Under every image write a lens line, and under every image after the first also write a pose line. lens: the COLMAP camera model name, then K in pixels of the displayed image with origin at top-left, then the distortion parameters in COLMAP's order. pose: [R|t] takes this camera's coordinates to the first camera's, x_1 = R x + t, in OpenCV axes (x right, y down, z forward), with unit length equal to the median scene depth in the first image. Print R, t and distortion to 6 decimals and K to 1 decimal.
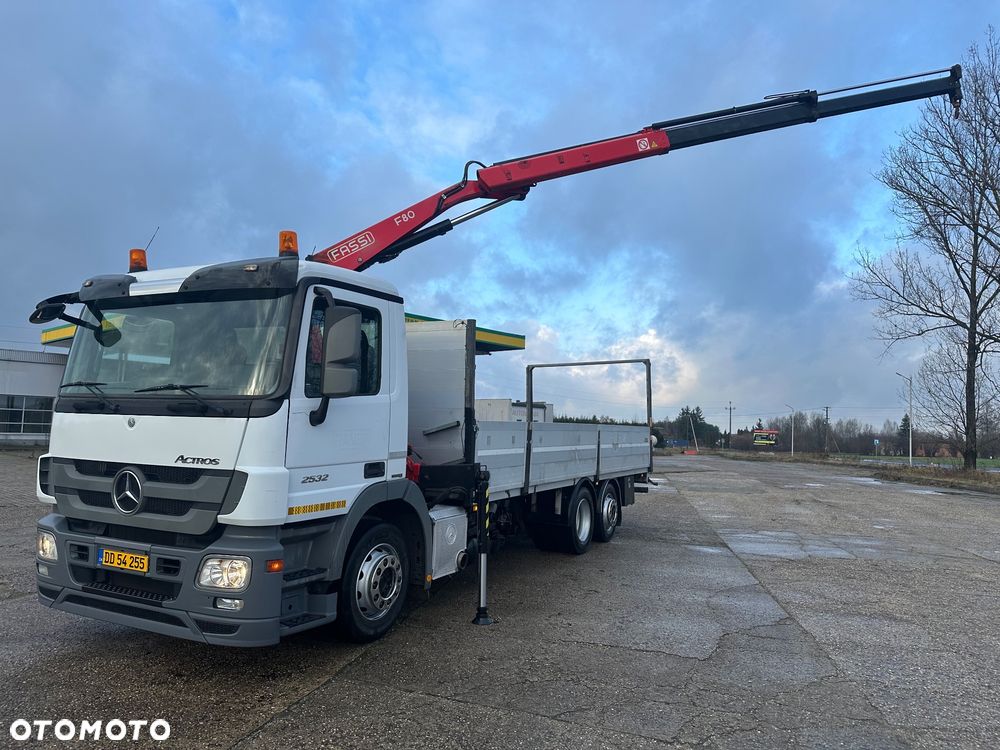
lens RADIAL K [[700.0, 0, 487.1], [0, 700.0, 374.2], [0, 0, 1]] dist [0.143008, -0.229276]
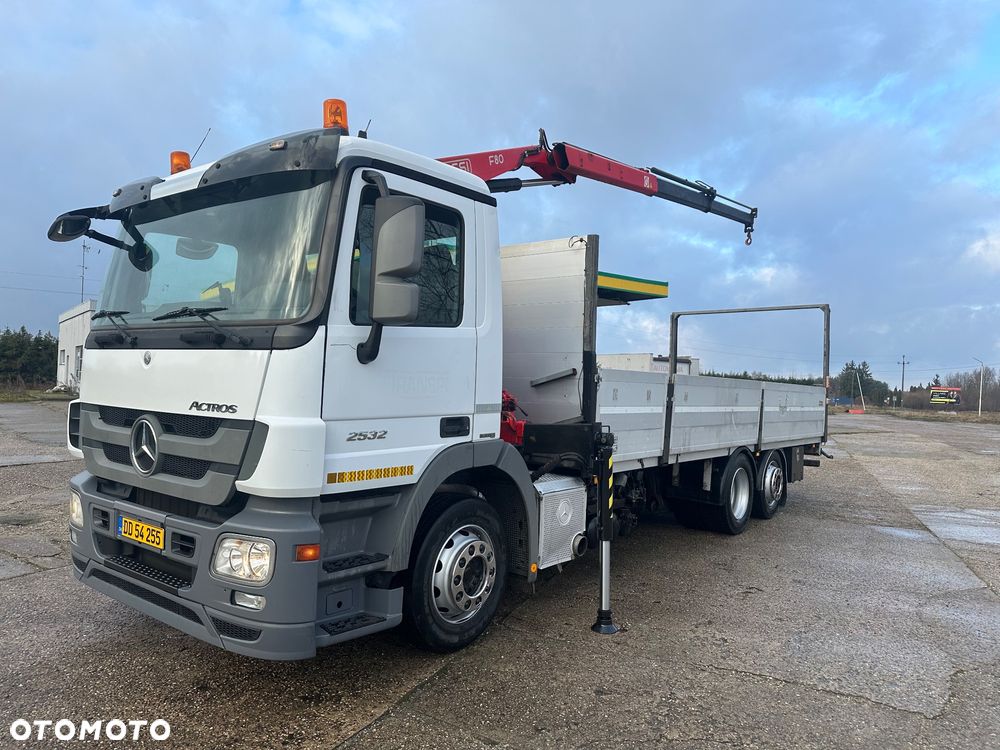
lens RADIAL K [[700.0, 0, 487.1], [0, 700.0, 374.2], [0, 0, 1]] dist [0.143008, -0.229276]
pose [[0.980850, 0.005891, -0.194674, 0.018907], [0.004035, 0.998713, 0.050550, 0.041983], [0.194722, -0.050367, 0.979565, 0.274829]]
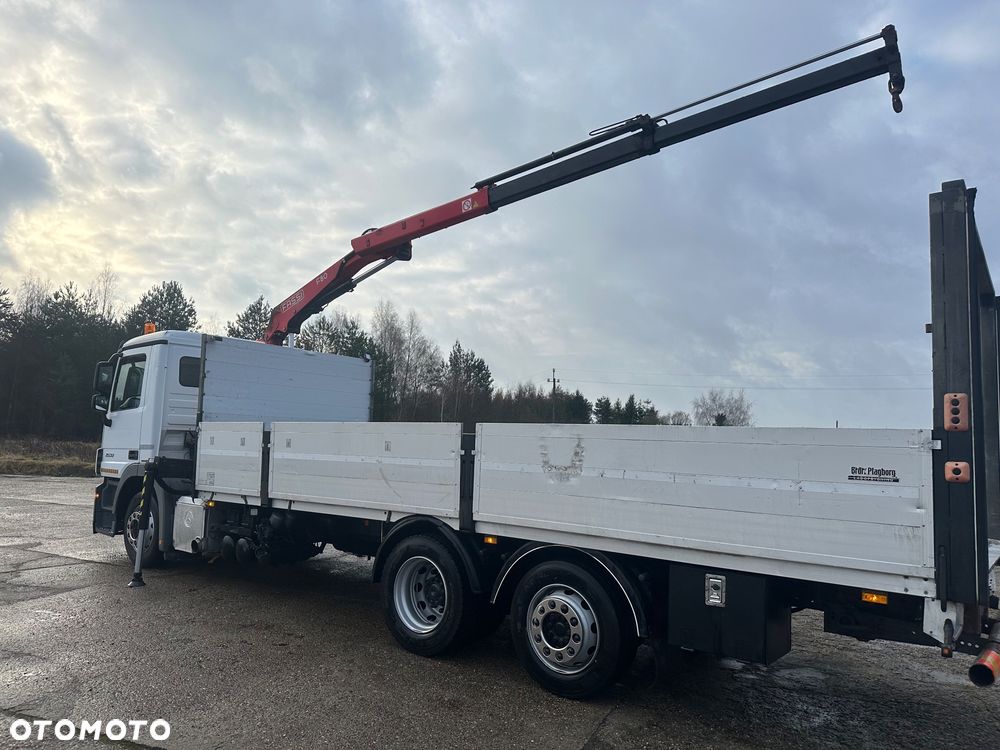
lens RADIAL K [[700.0, 0, 487.1], [0, 700.0, 374.2], [0, 0, 1]] dist [0.143008, -0.229276]
pose [[-0.204586, -0.138301, -0.969029, 1.257271], [0.025884, 0.988858, -0.146596, 0.211624], [0.978506, -0.055074, -0.198727, 2.098221]]
